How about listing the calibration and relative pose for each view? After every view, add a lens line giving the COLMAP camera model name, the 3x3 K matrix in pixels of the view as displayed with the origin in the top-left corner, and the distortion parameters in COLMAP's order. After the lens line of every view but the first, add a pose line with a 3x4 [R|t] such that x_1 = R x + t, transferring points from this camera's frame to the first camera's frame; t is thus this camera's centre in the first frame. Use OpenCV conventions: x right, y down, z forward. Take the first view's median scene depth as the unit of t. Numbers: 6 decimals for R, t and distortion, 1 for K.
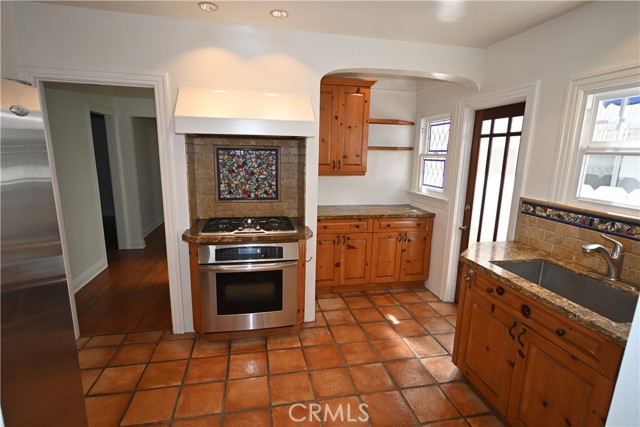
lens RADIAL K [[321.8, 0, 320.8], [0, 321.8, 215.8], [0, 0, 1]] dist [0.003757, 0.001169]
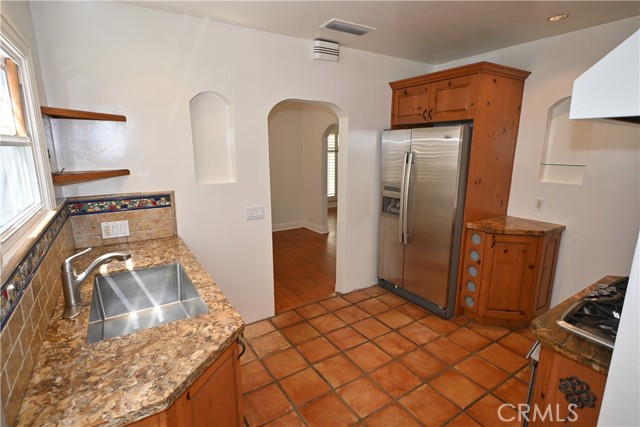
lens RADIAL K [[321.8, 0, 320.8], [0, 321.8, 215.8], [0, 0, 1]] dist [0.003757, 0.001169]
pose [[-0.934969, 0.047366, -0.351553, 0.545477], [-0.095141, 0.921251, 0.377153, -0.318649], [0.341733, 0.386073, -0.856835, 1.616894]]
